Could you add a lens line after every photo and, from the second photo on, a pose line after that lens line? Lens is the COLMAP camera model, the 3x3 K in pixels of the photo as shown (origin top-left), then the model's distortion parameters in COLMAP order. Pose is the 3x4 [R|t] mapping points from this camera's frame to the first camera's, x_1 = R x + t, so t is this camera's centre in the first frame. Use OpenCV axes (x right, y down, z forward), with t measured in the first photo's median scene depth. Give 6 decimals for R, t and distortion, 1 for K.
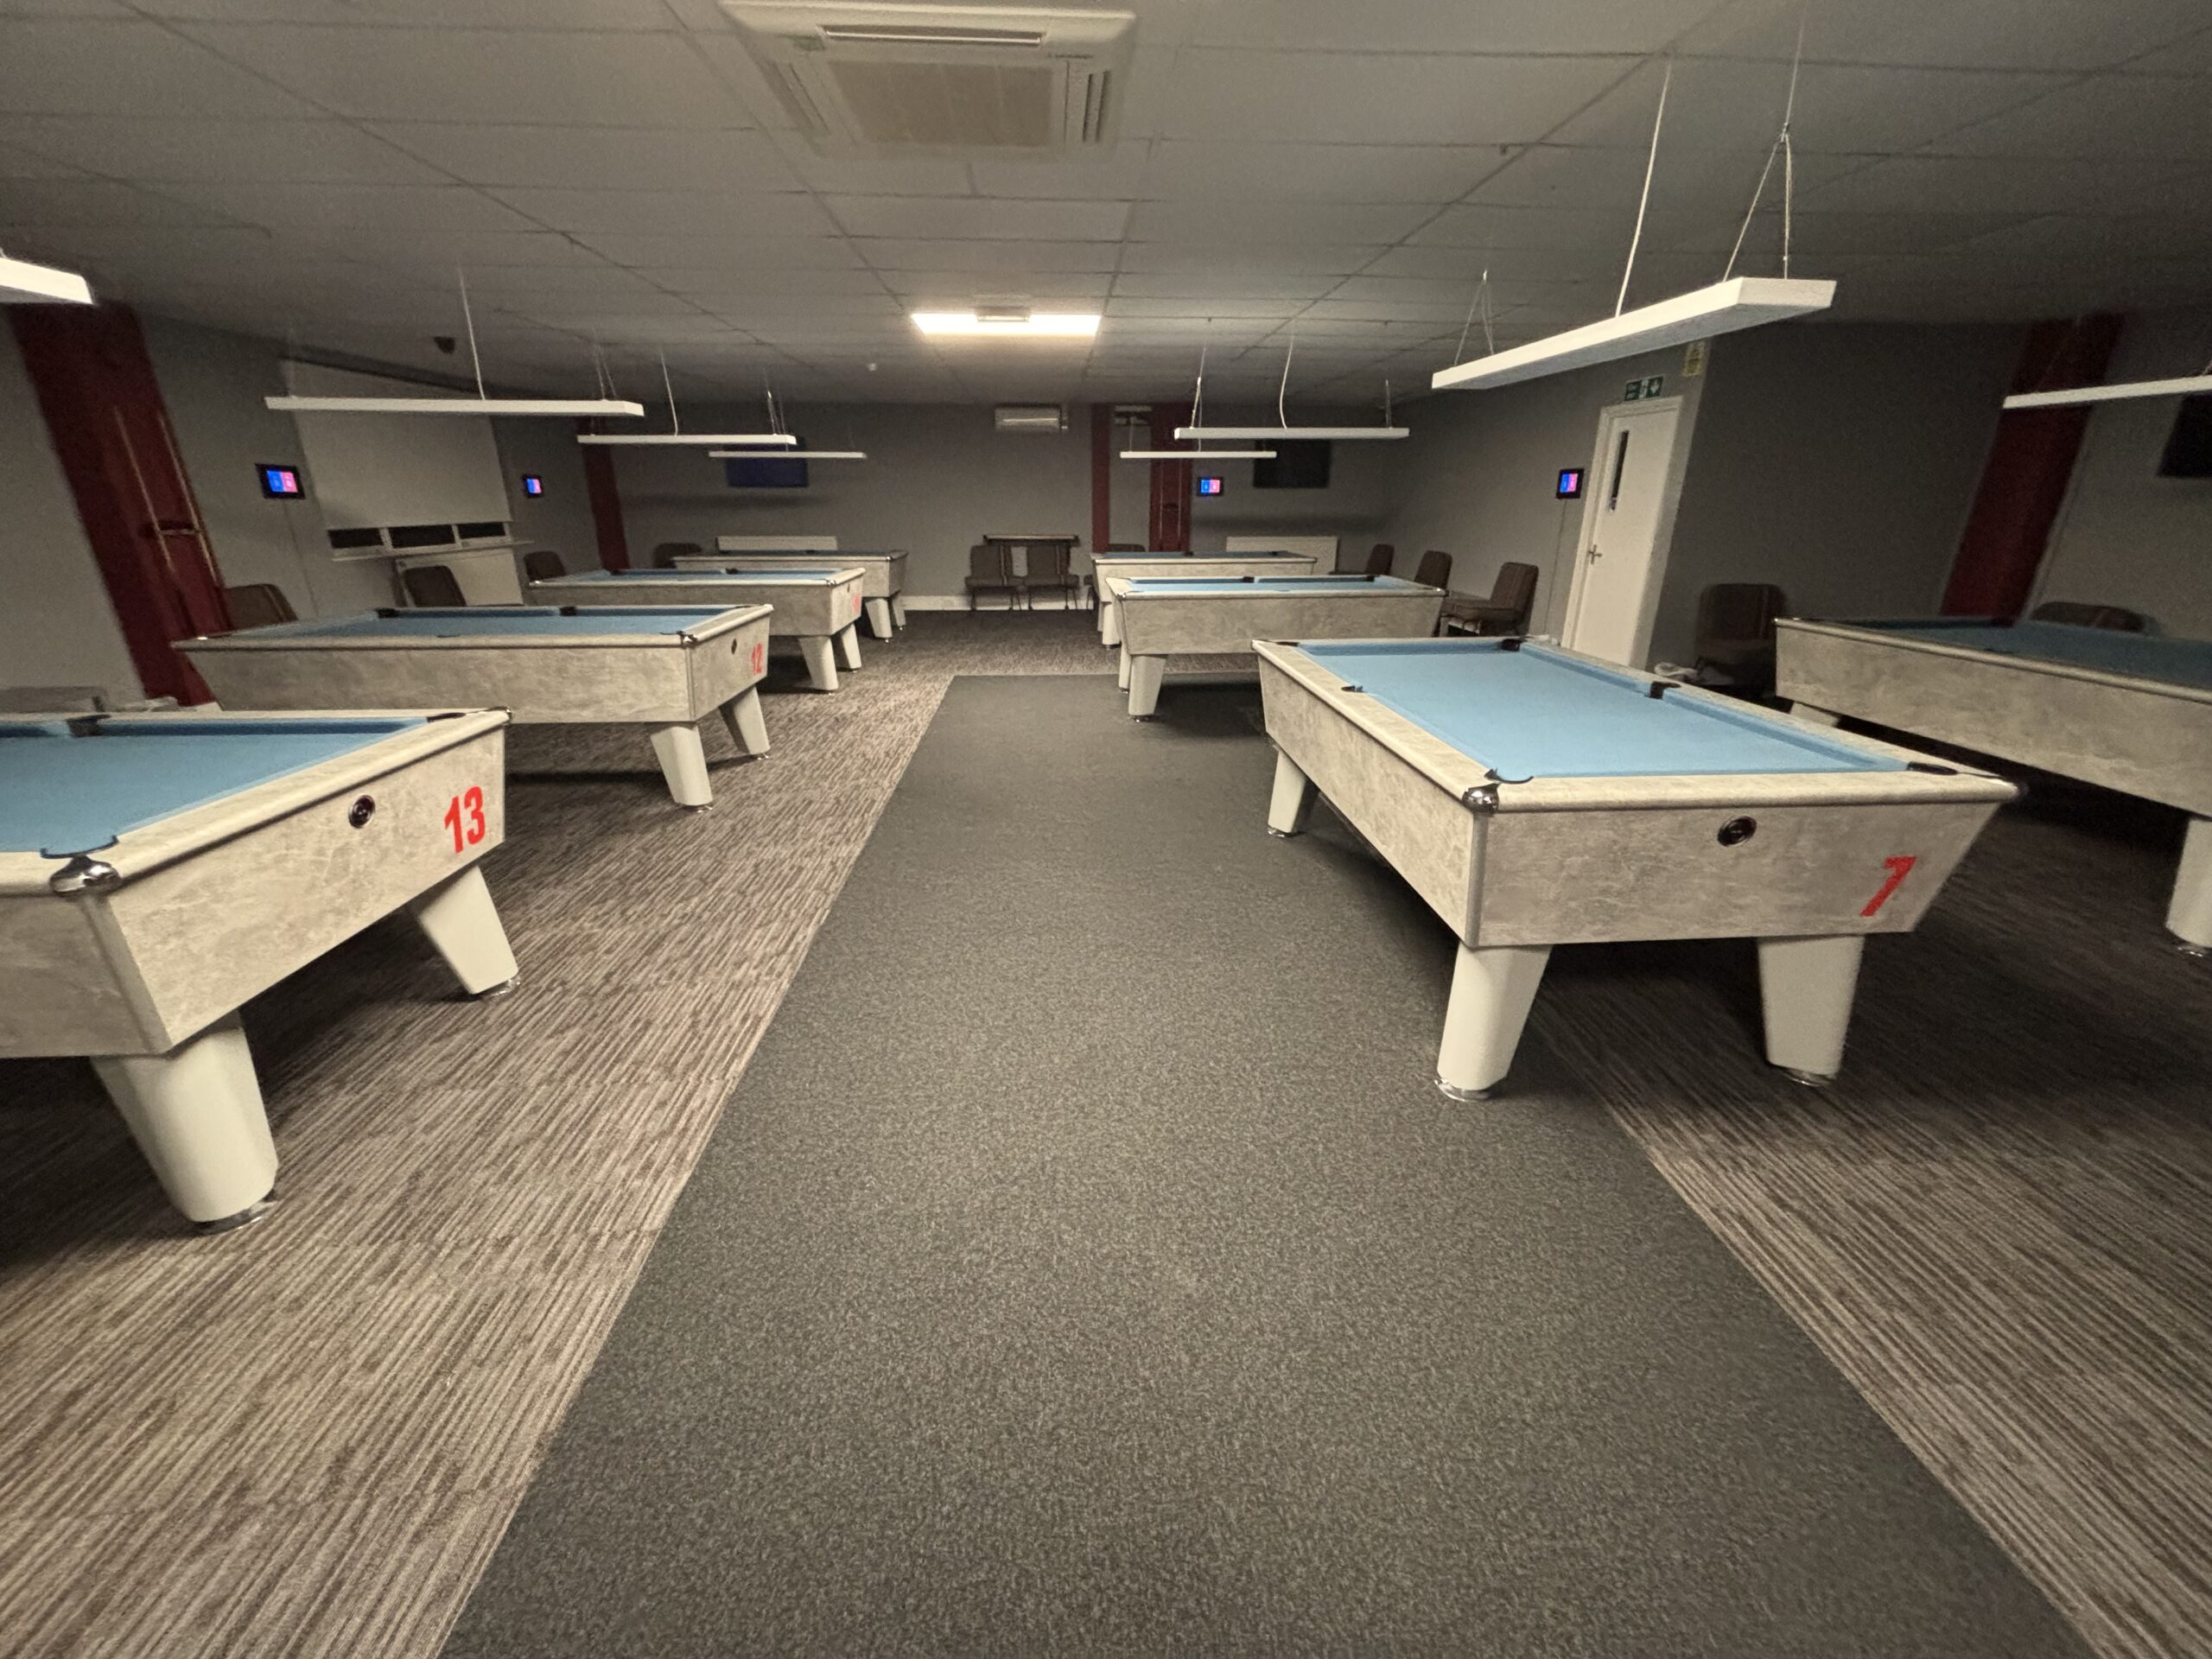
lens RADIAL K [[887.0, 0, 1107.1], [0, 887.0, 823.0], [0, 0, 1]] dist [0.000863, 0.000000]
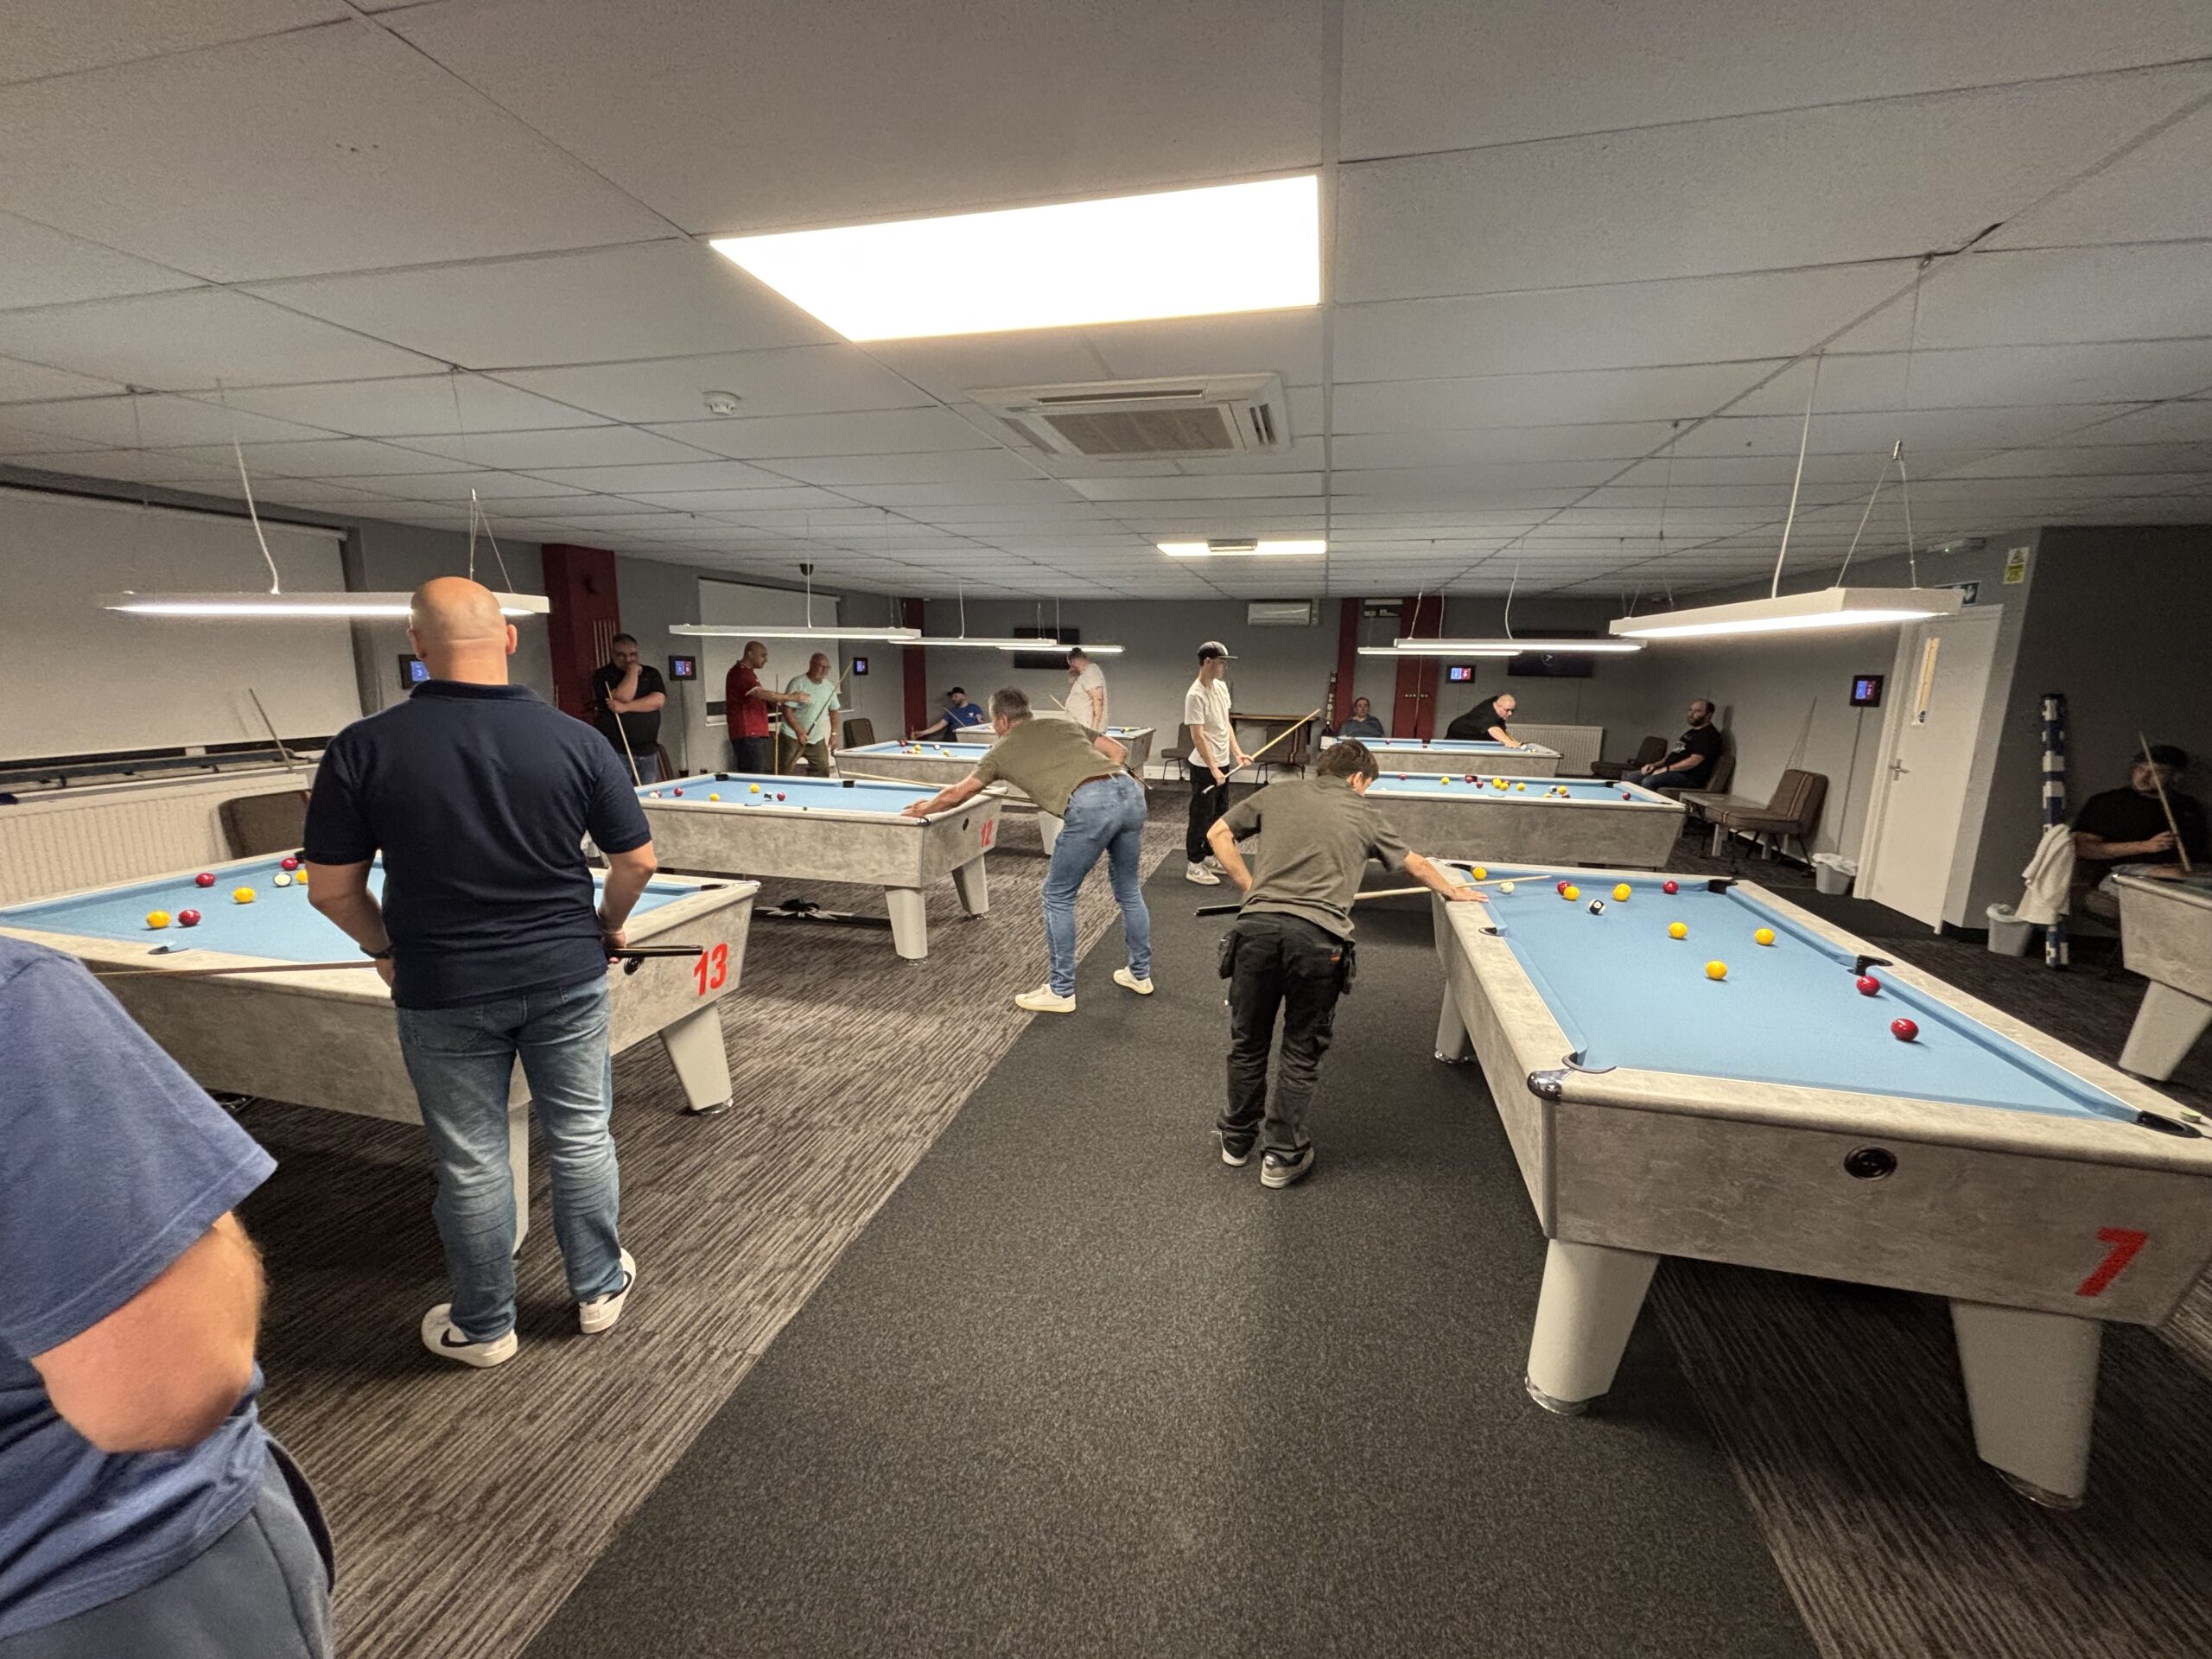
lens RADIAL K [[885.7, 0, 1109.7], [0, 885.7, 831.6], [0, 0, 1]] dist [-0.007657, 0.005608]
pose [[0.956596, 0.069912, -0.282907, 0.165329], [-0.114809, 0.982695, -0.145361, -0.079742], [0.267849, 0.171532, 0.948068, -0.078084]]
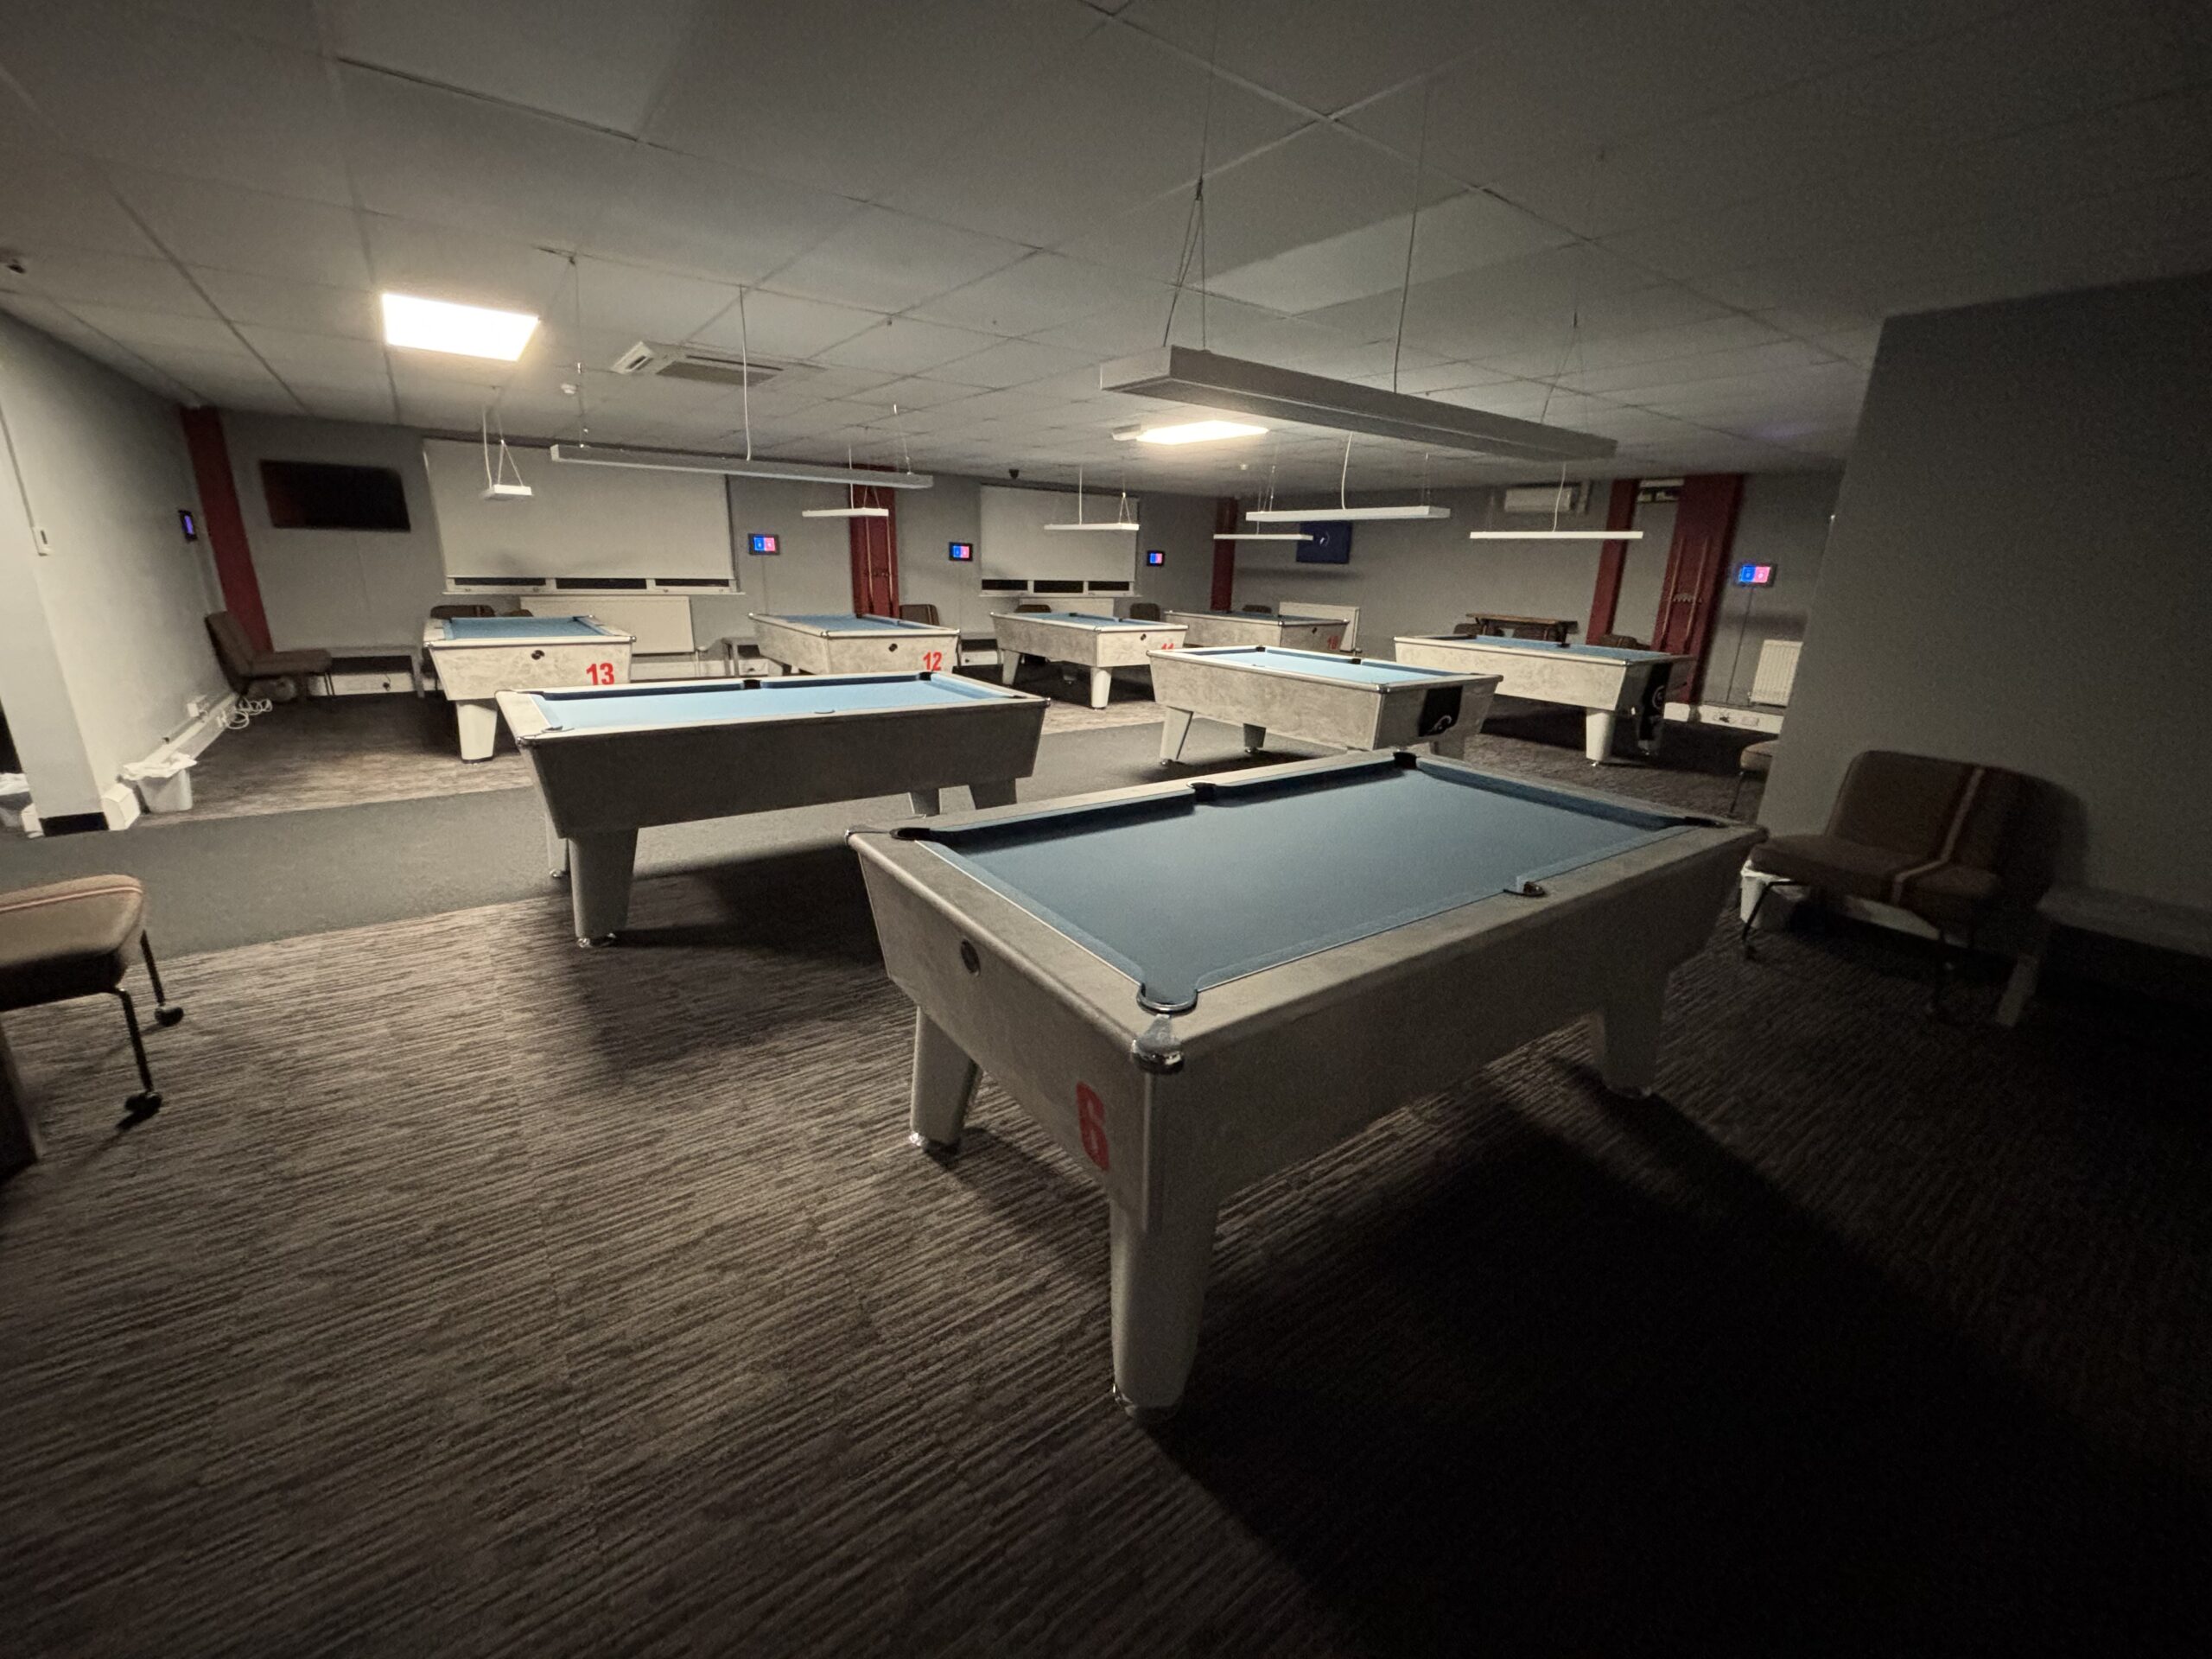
lens RADIAL K [[887.0, 0, 1107.1], [0, 887.0, 823.0], [0, 0, 1]] dist [0.000863, 0.000000]
pose [[0.543486, 0.255895, -0.799463, 2.264019], [-0.320273, 0.943568, 0.084294, -0.285731], [0.775918, 0.210234, 0.594772, 0.701982]]
